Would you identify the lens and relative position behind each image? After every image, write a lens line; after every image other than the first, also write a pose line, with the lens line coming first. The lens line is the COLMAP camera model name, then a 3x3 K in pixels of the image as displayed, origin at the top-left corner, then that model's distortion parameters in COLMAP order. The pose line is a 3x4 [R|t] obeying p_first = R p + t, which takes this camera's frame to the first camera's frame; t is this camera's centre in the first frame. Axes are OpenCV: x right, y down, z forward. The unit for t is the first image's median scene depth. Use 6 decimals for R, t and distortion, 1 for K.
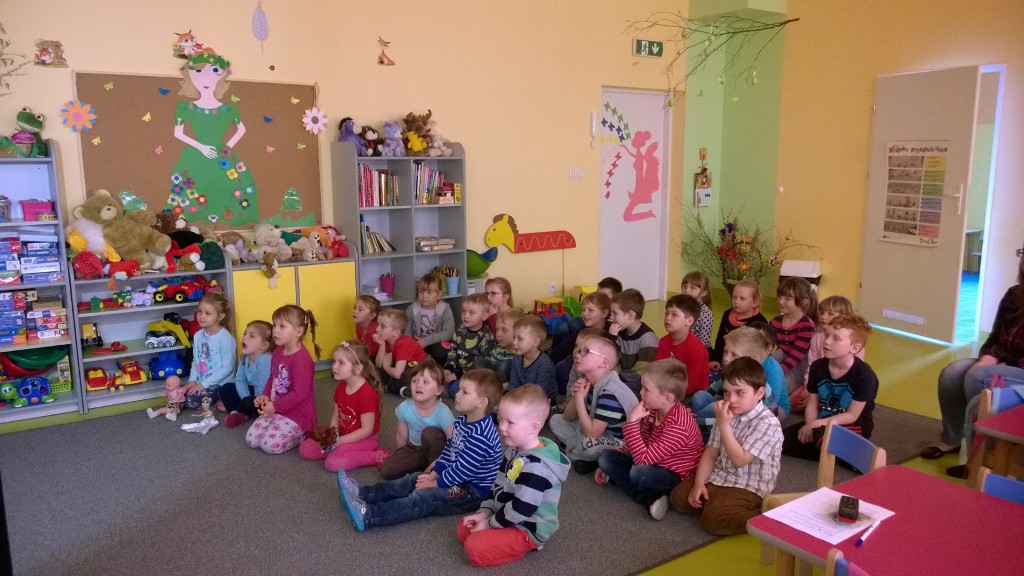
lens RADIAL K [[744.6, 0, 505.5], [0, 744.6, 299.4], [0, 0, 1]] dist [0.007305, -0.006032]
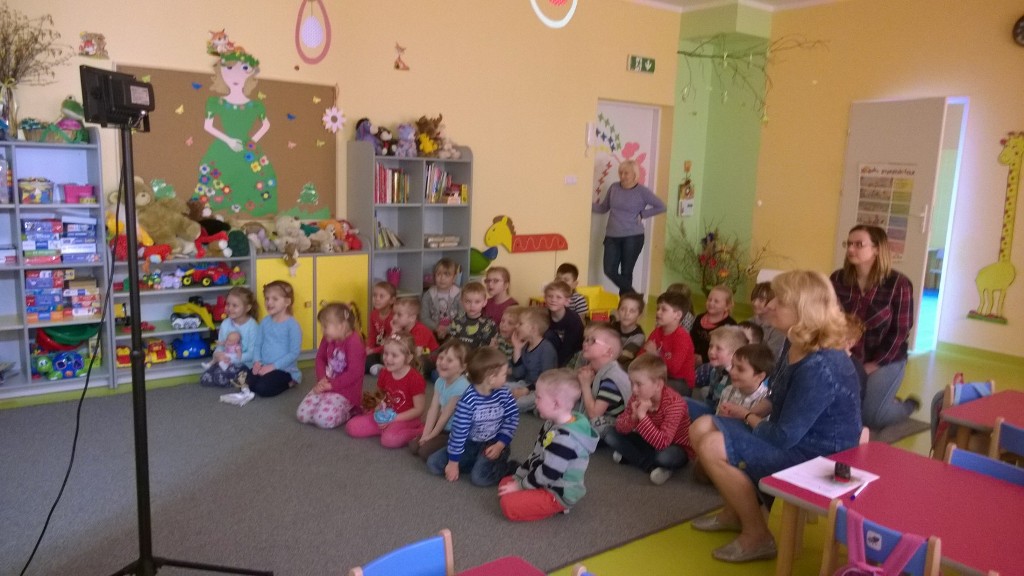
lens RADIAL K [[744.6, 0, 505.5], [0, 744.6, 299.4], [0, 0, 1]] dist [0.007305, -0.006032]
pose [[0.998200, 0.035100, 0.048632, -0.056506], [-0.034937, 0.999381, -0.004201, 0.010413], [-0.048749, 0.002494, 0.998808, -0.064967]]
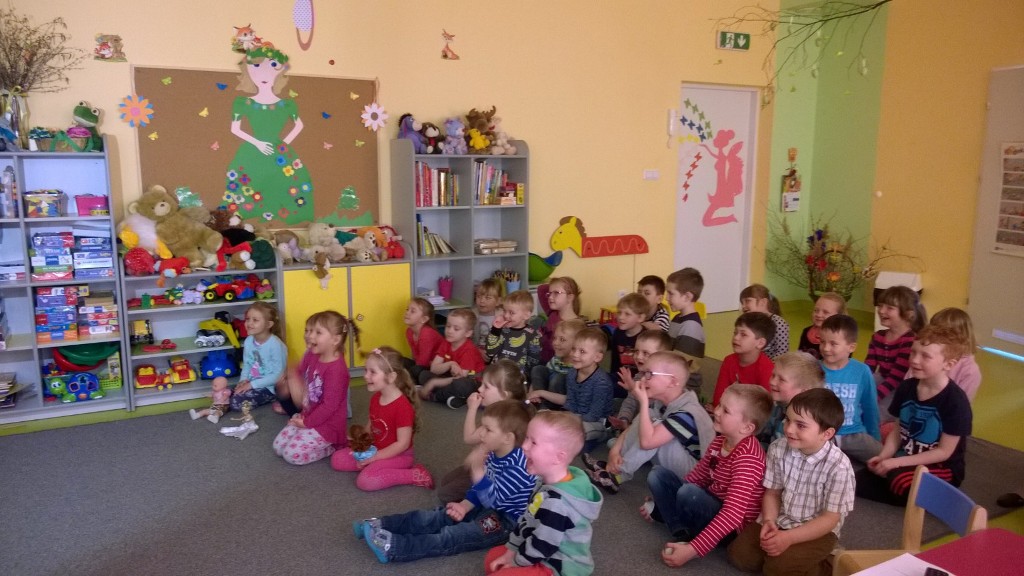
lens RADIAL K [[759.6, 0, 512.8], [0, 759.6, 298.0], [0, 0, 1]] dist [0.006364, 0.005240]
pose [[0.994576, 0.027346, -0.100354, 0.028933], [-0.027811, 0.999608, -0.003235, -0.006424], [0.100226, 0.006008, 0.994947, 0.037593]]
